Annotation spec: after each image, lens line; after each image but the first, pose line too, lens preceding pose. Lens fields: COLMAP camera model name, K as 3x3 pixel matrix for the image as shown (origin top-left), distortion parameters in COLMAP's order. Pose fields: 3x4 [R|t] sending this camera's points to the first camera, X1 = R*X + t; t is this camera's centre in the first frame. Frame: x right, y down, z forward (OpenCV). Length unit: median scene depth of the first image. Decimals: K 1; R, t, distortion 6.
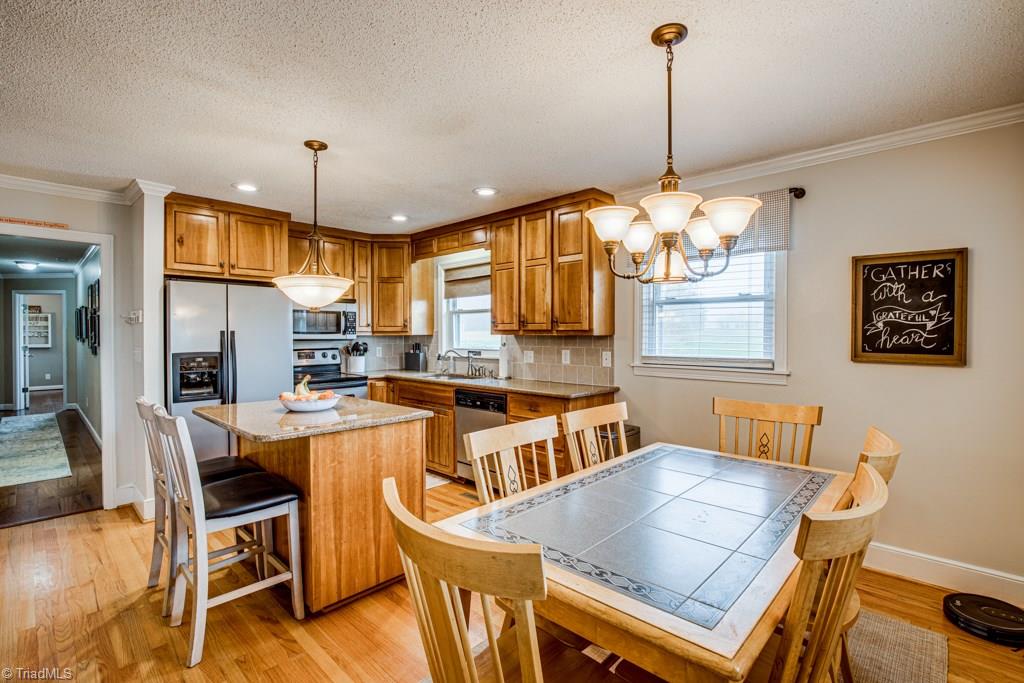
lens RADIAL K [[468.9, 0, 517.4], [0, 468.9, 339.8], [0, 0, 1]] dist [-0.039924, 0.008468]
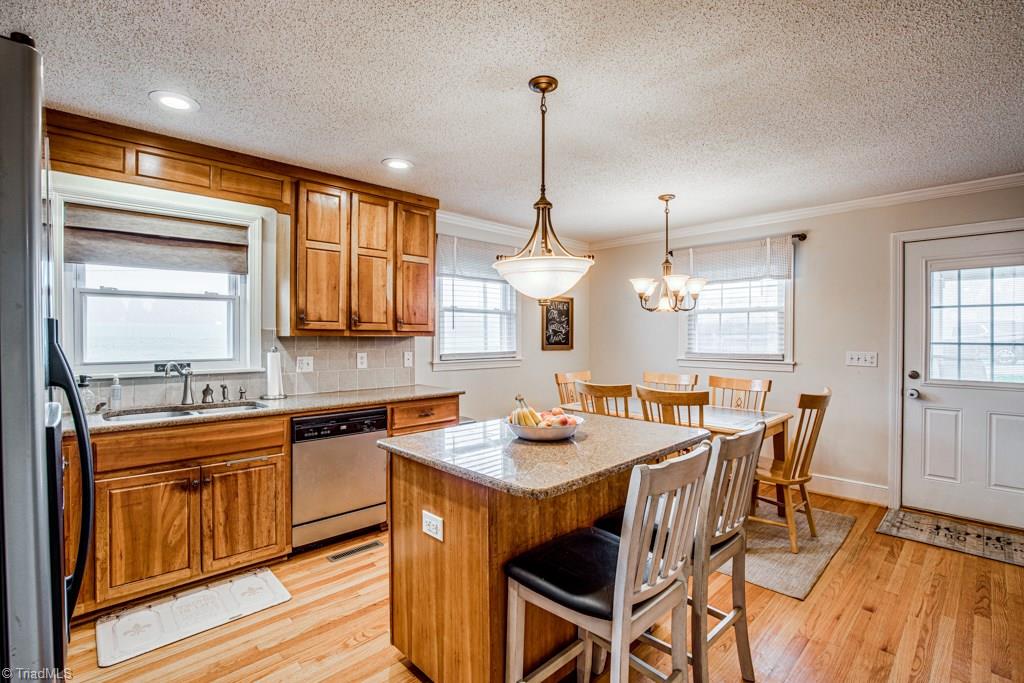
lens RADIAL K [[468.9, 0, 515.1], [0, 468.9, 338.4], [0, 0, 1]] dist [-0.039924, 0.008468]
pose [[0.057270, -0.004720, 0.998348, -0.785214], [0.010633, 0.999935, 0.004117, -0.006600], [-0.998302, 0.010380, 0.057316, 0.662126]]
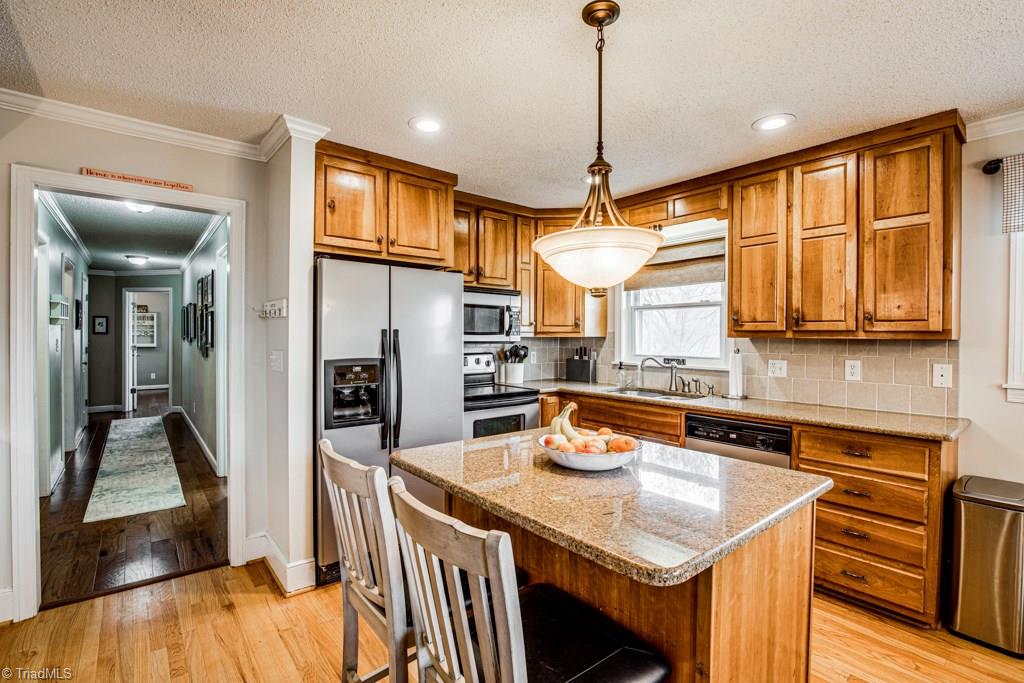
lens RADIAL K [[468.9, 0, 517.4], [0, 468.9, 339.3], [0, 0, 1]] dist [-0.039924, 0.008468]
pose [[0.991875, 0.007637, -0.126990, -0.304746], [-0.008486, 0.999945, -0.006145, -0.000808], [0.126936, 0.007172, 0.991885, 0.269044]]
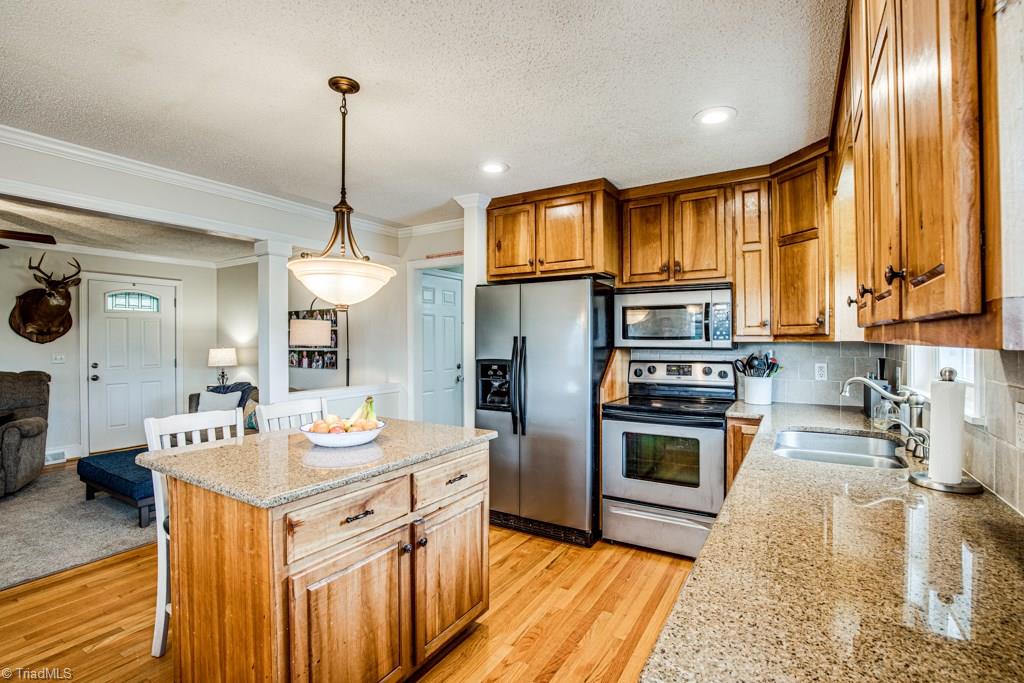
lens RADIAL K [[468.9, 0, 514.6], [0, 468.9, 340.3], [0, 0, 1]] dist [-0.039924, 0.008468]
pose [[0.199106, 0.001545, -0.979977, 0.224972], [-0.009228, 0.999957, -0.000299, -0.010917], [0.979934, 0.009103, 0.199112, 0.739097]]
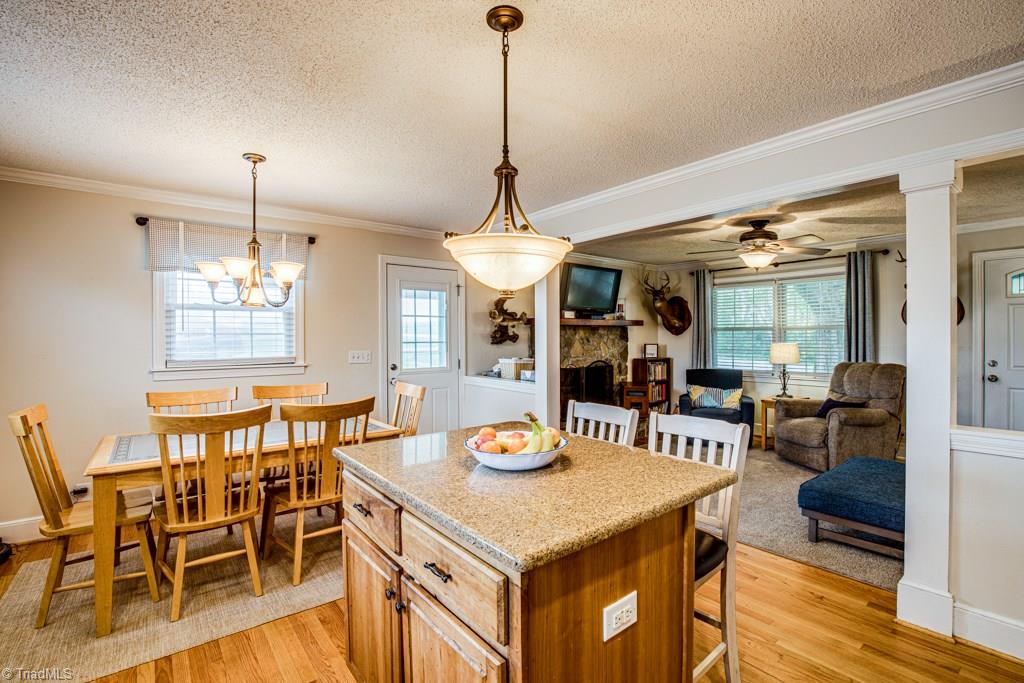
lens RADIAL K [[468.9, 0, 515.7], [0, 468.9, 340.8], [0, 0, 1]] dist [-0.039924, 0.008468]
pose [[-0.988629, 0.004254, 0.150312, -0.350912], [0.007338, 0.999774, 0.019972, -0.011571], [-0.150193, 0.020848, -0.988437, 1.046799]]
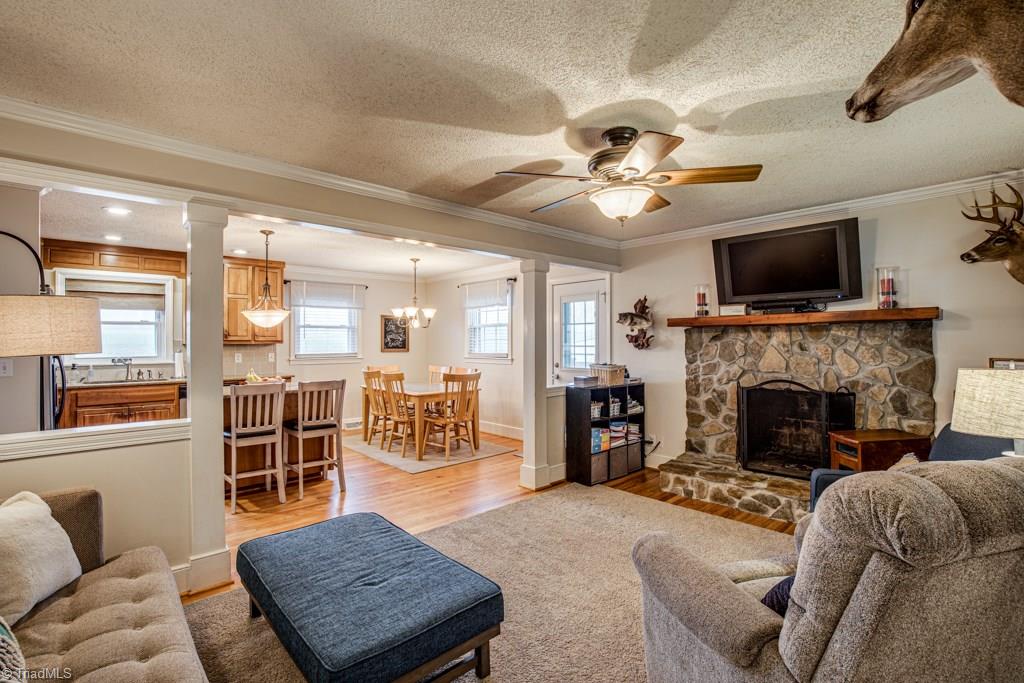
lens RADIAL K [[468.9, 0, 516.3], [0, 468.9, 339.6], [0, 0, 1]] dist [-0.039924, 0.008468]
pose [[0.076659, 0.002985, 0.997053, -1.357384], [0.016494, 0.999855, -0.004261, -0.002114], [-0.996921, 0.016772, 0.076598, -0.027148]]
